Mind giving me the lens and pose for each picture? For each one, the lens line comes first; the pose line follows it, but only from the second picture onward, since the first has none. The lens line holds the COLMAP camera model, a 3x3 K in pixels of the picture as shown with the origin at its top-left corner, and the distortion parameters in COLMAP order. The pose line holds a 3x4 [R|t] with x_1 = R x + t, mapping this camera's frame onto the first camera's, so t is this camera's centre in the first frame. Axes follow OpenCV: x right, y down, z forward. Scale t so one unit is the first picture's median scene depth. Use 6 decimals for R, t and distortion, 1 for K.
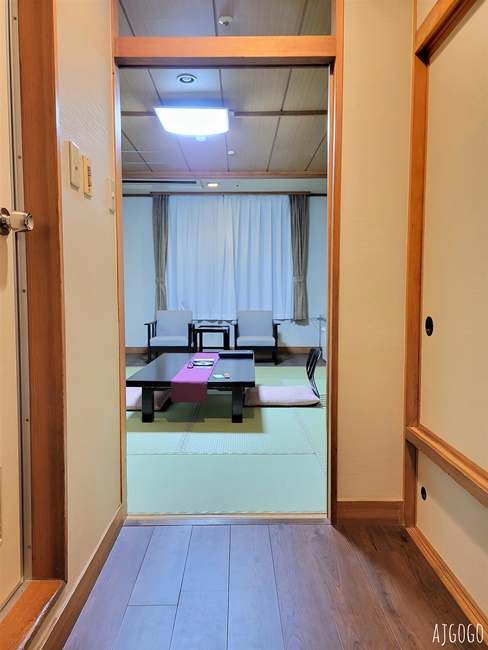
lens RADIAL K [[484.0, 0, 244.0], [0, 484.0, 325.0], [0, 0, 1]] dist [0.035029, -0.005663]
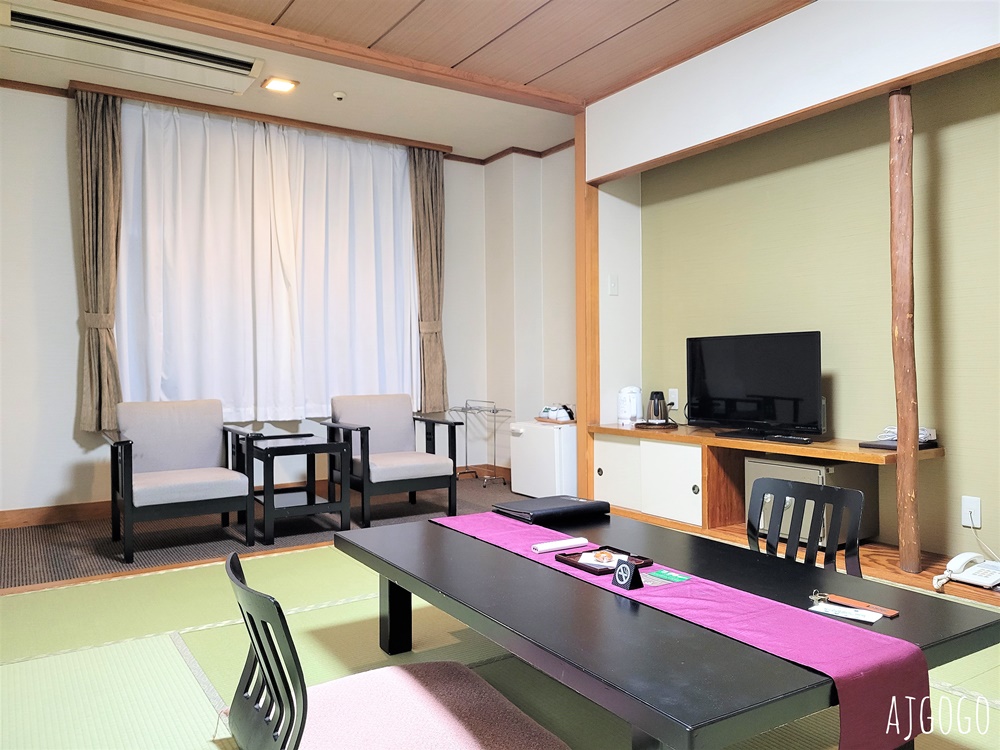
lens RADIAL K [[744.6, 0, 500.0], [0, 744.6, 375.0], [0, 0, 1]] dist [0.035029, -0.005663]
pose [[0.847214, -0.015003, 0.531039, -0.222258], [0.046298, 0.997883, -0.045671, -0.011710], [-0.529230, 0.063279, 0.846116, 0.358373]]
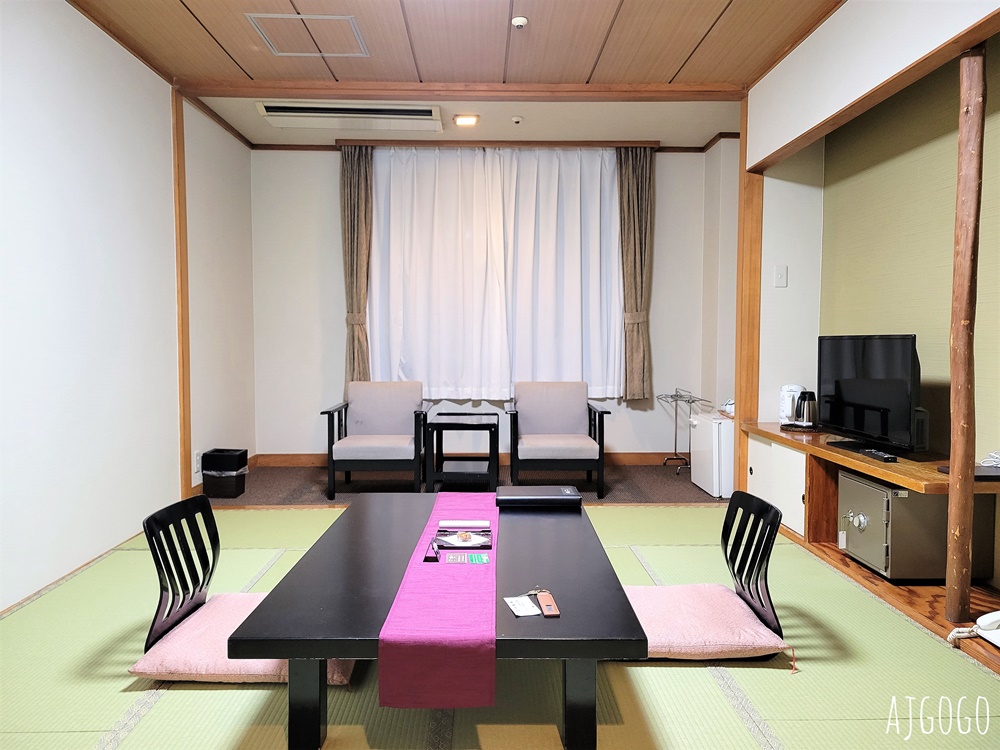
lens RADIAL K [[744.6, 0, 500.0], [0, 744.6, 375.0], [0, 0, 1]] dist [0.035029, -0.005663]
pose [[0.999902, 0.000561, 0.014022, -0.037310], [-0.000276, 0.999794, -0.020298, -0.020814], [-0.014031, 0.020292, 0.999696, 0.243275]]
